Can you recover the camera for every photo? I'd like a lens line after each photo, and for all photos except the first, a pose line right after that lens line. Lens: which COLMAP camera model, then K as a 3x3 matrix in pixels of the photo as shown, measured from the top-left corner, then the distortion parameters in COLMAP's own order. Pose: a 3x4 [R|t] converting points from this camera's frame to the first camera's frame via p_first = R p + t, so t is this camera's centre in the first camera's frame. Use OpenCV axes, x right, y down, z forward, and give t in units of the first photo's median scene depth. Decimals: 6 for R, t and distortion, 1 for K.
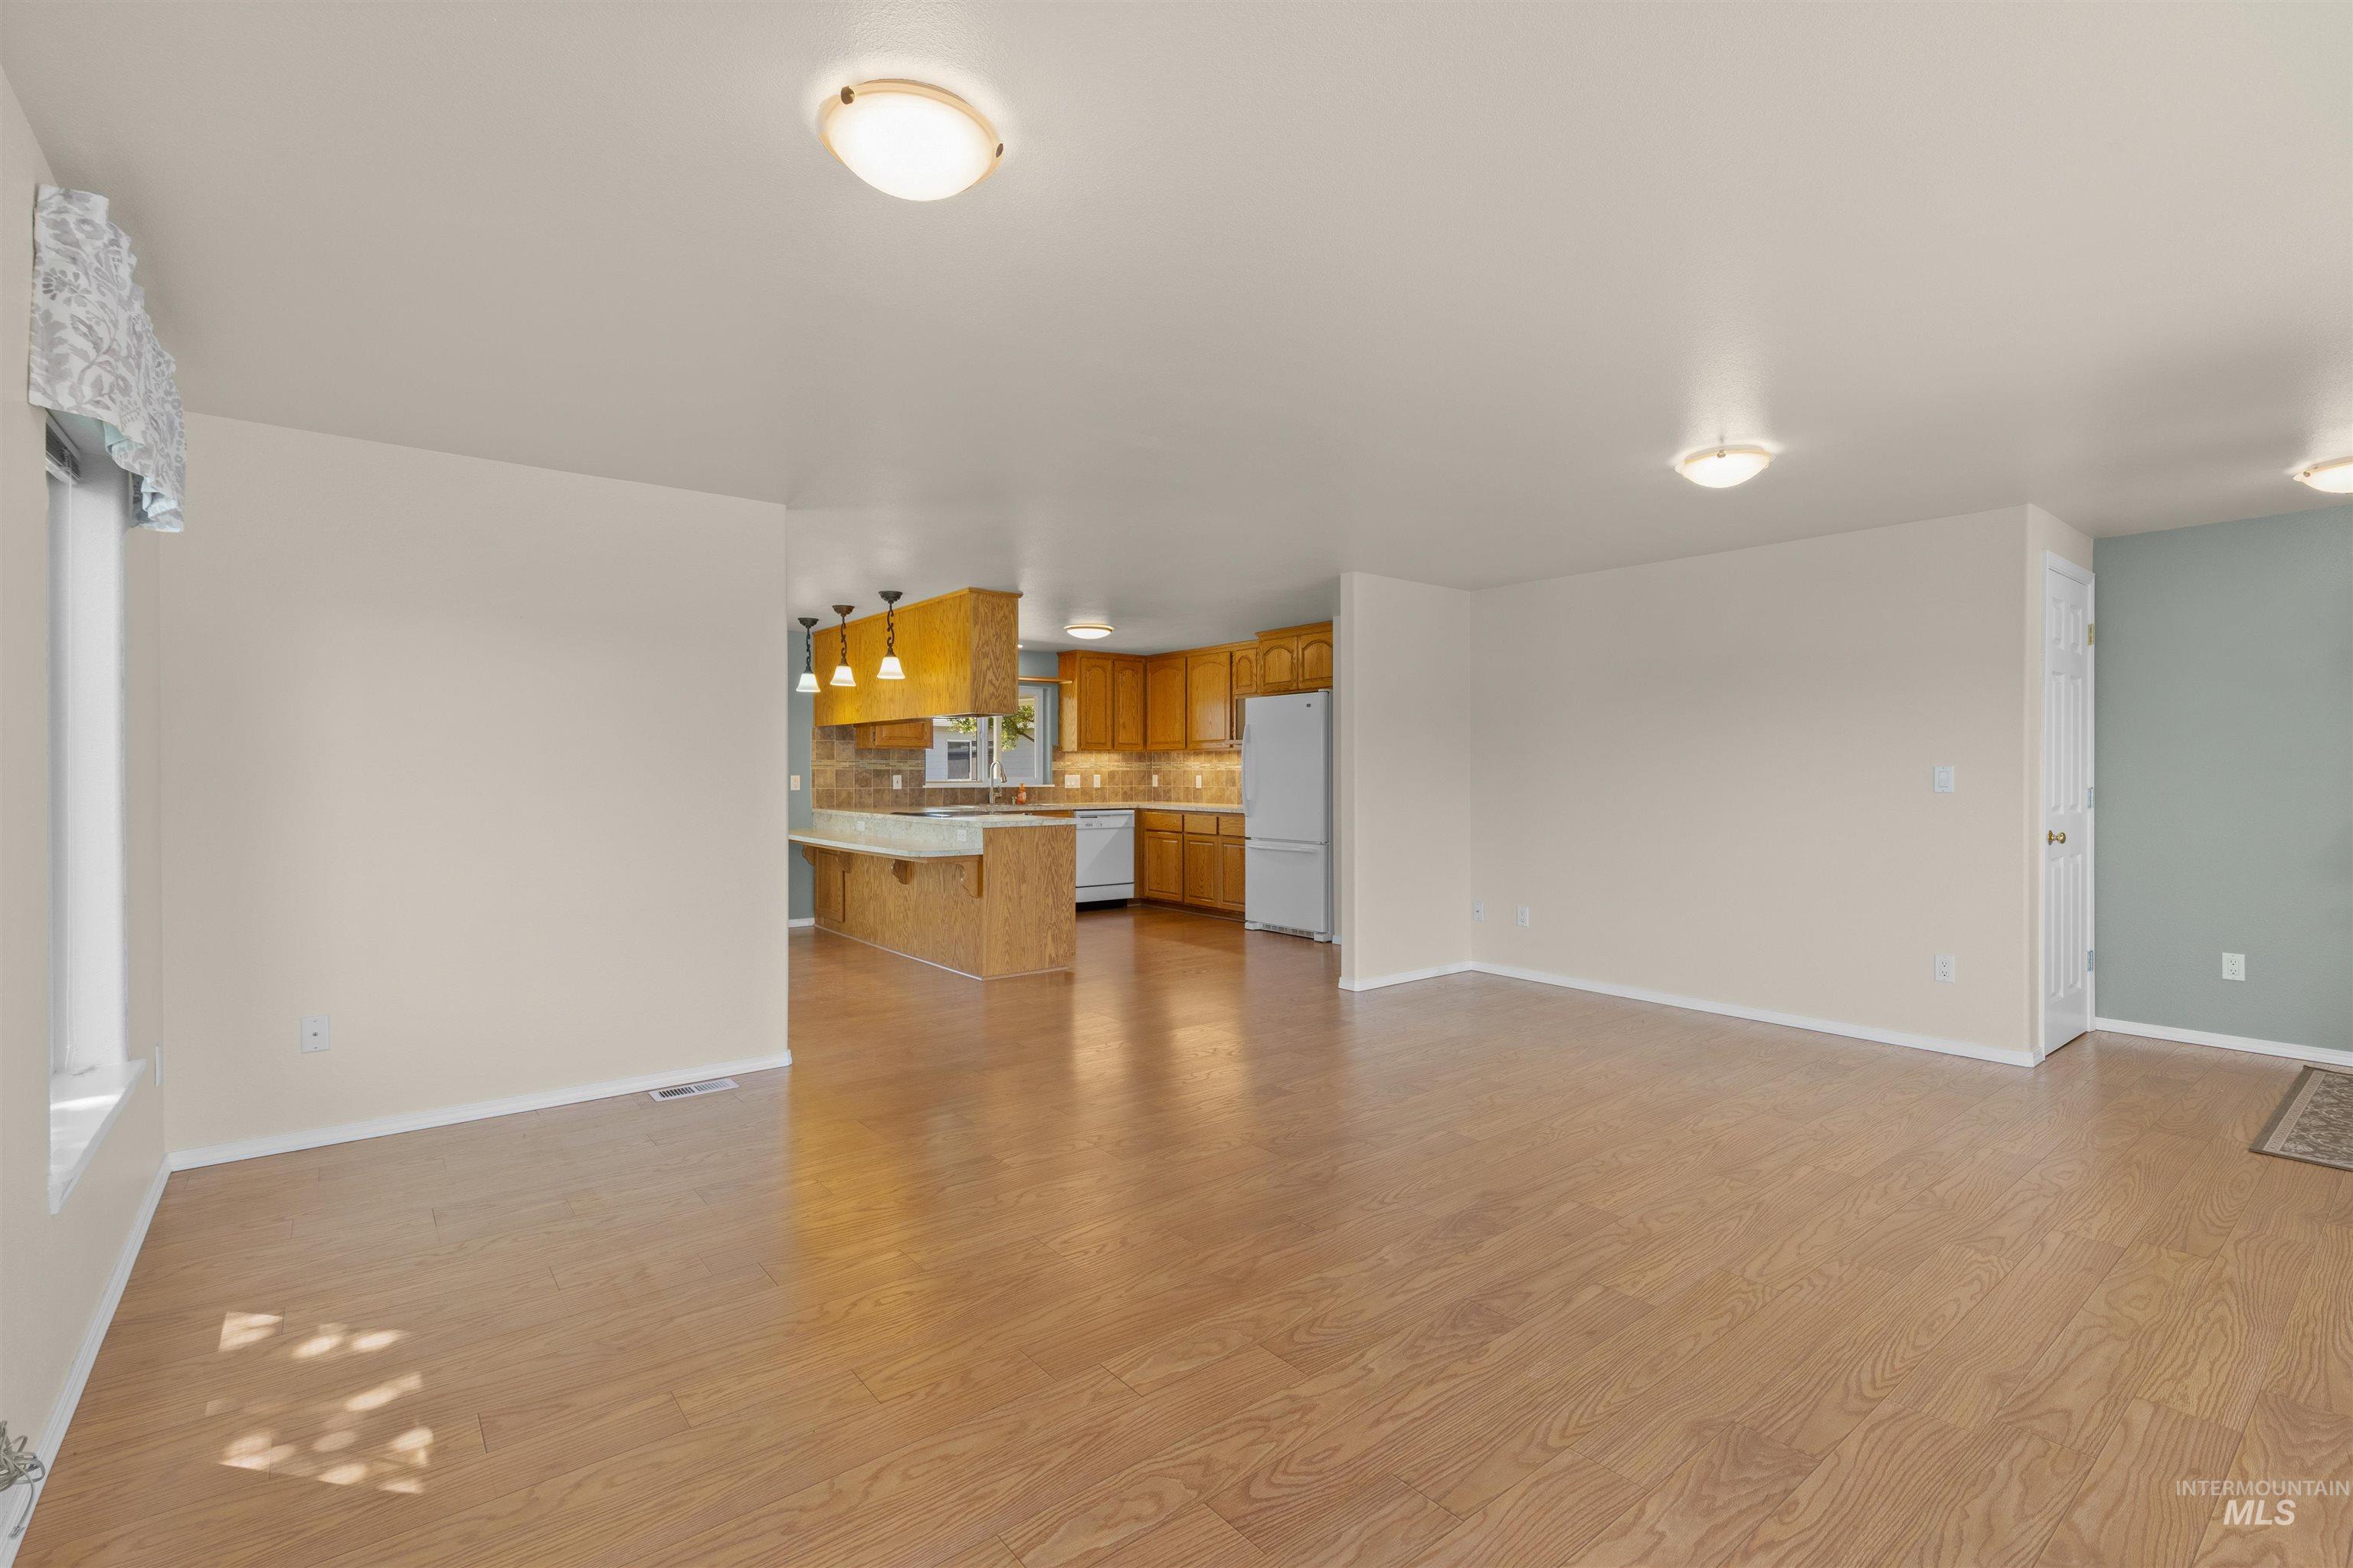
lens RADIAL K [[1054.3, 0, 1177.0], [0, 1054.3, 778.9], [0, 0, 1]] dist [-0.002051, 0.000243]
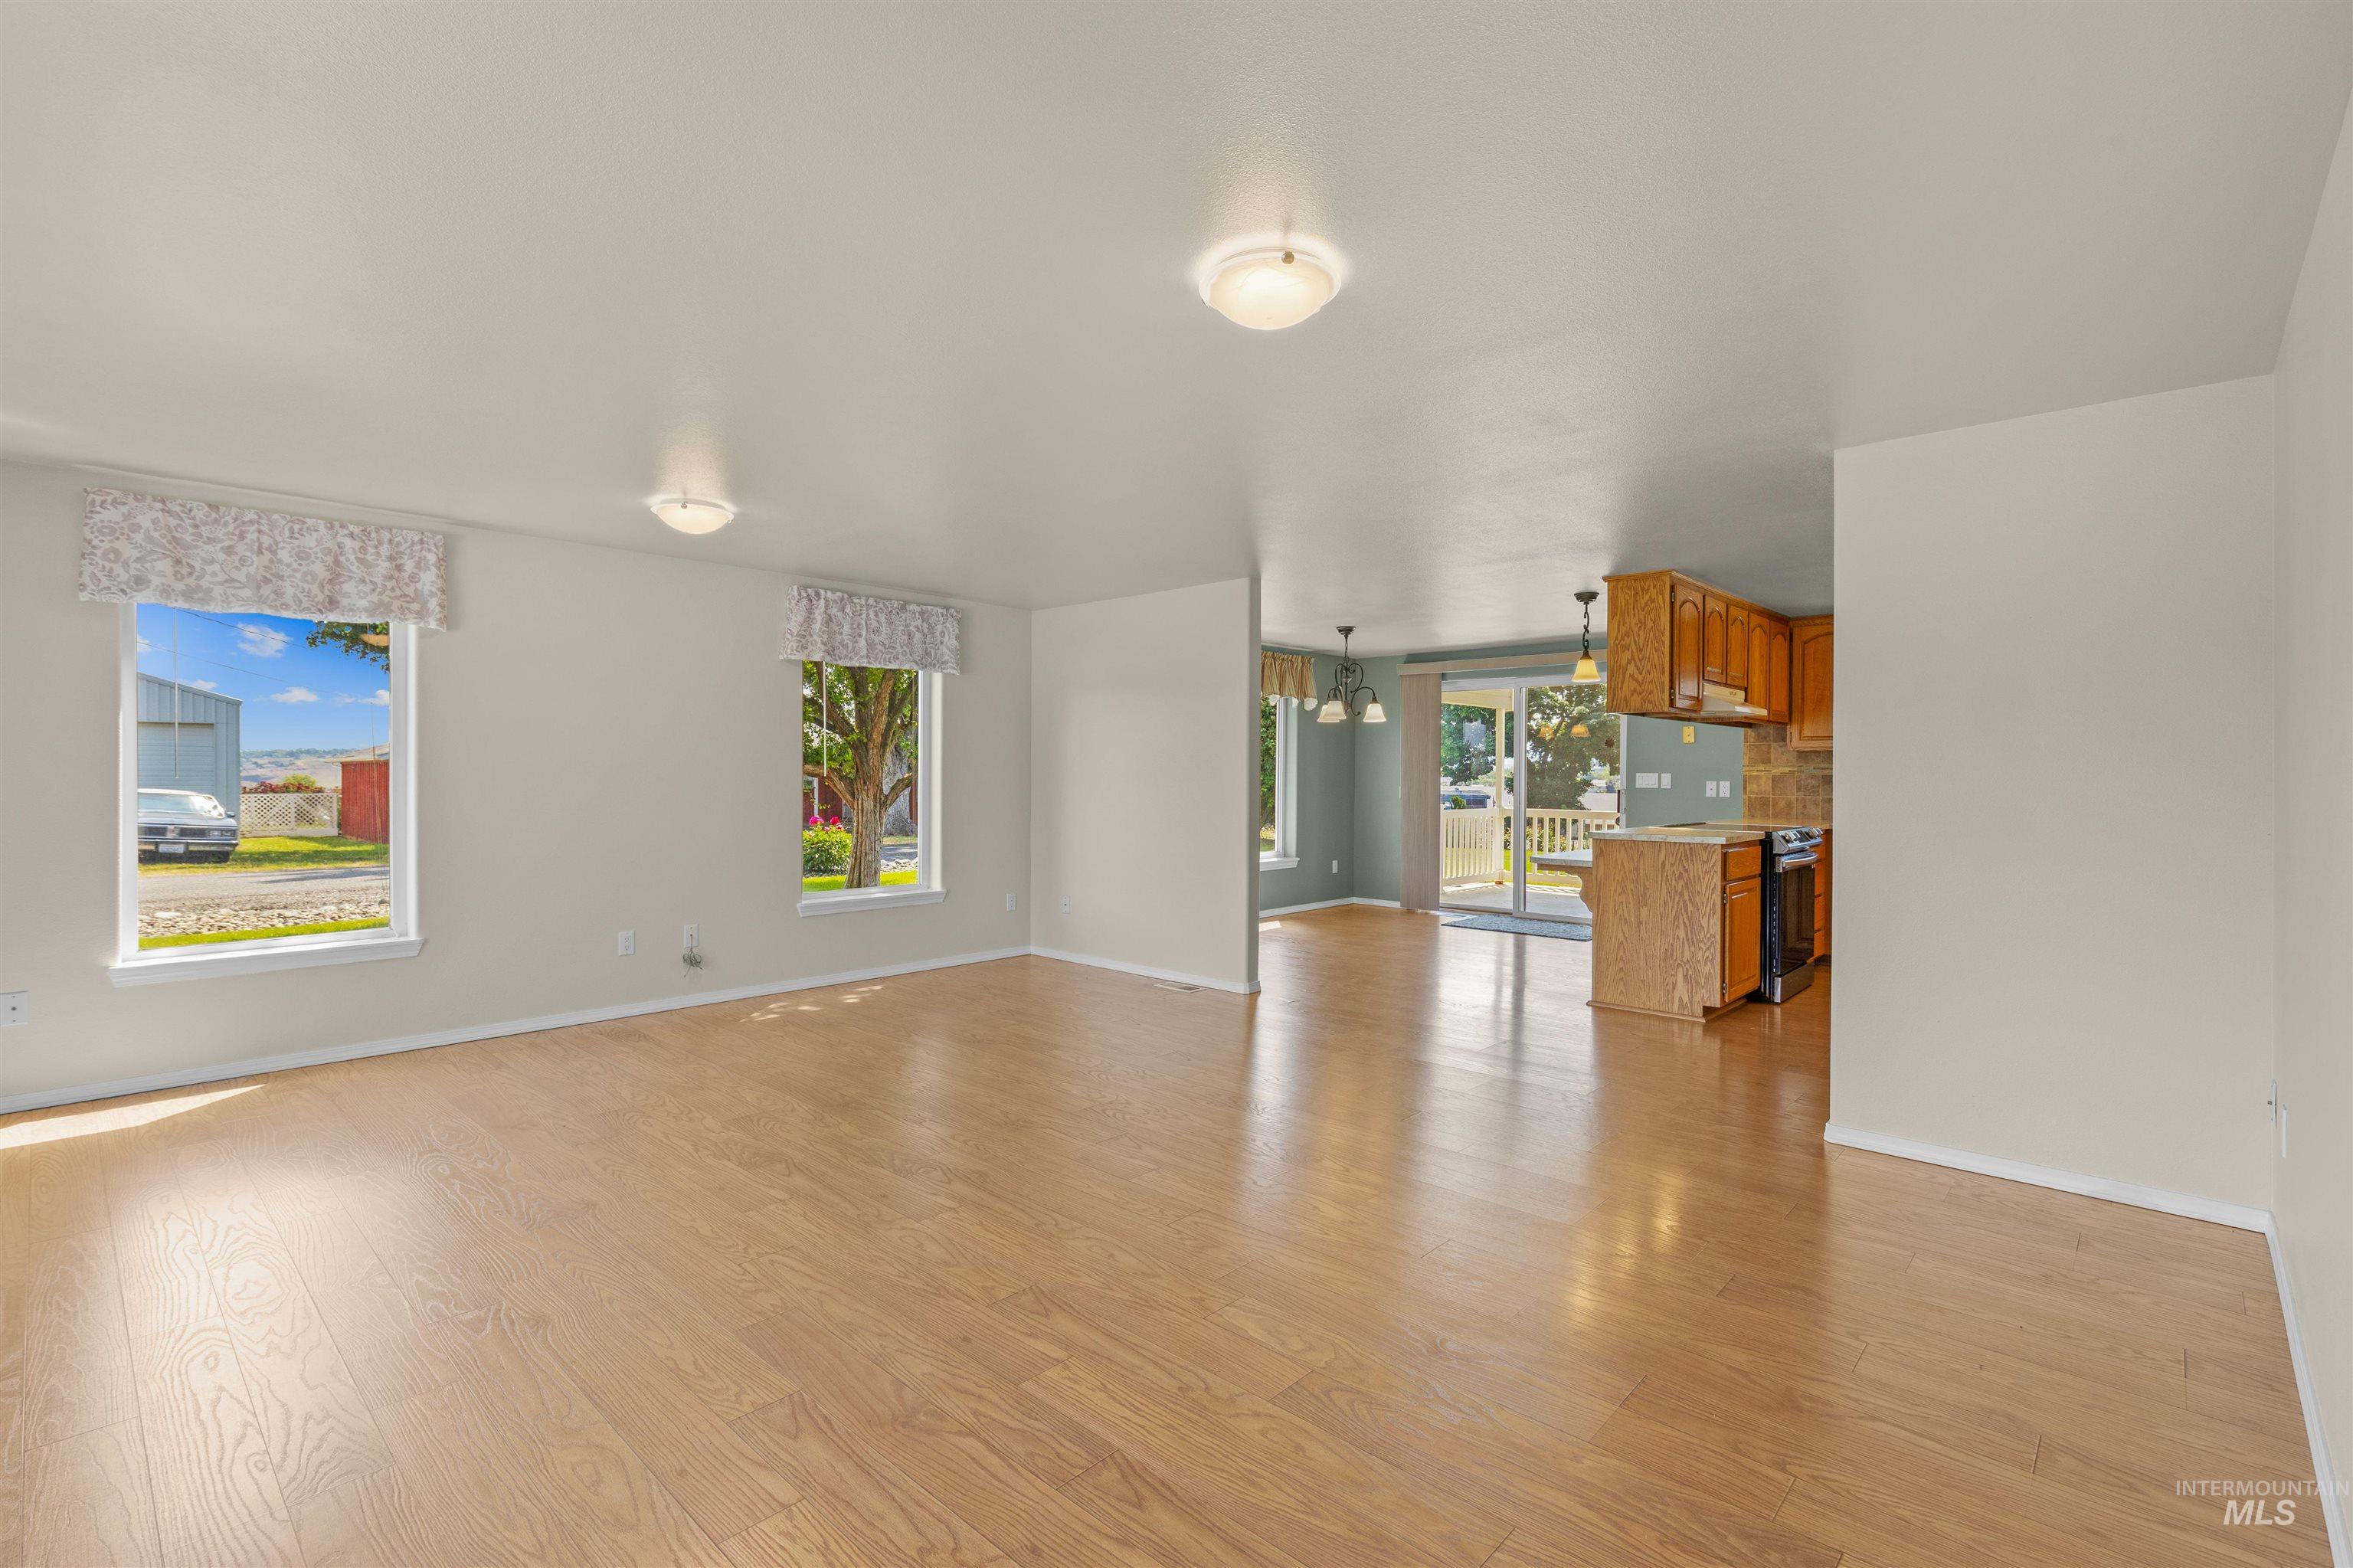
lens RADIAL K [[1068.6, 0, 1185.8], [0, 1068.6, 764.2], [0, 0, 1]] dist [-0.001575, -0.000105]
pose [[0.149868, -0.007366, -0.988679, 0.468726], [-0.012419, 0.999879, -0.009332, -0.003369], [0.988628, 0.013677, 0.149758, 0.350409]]
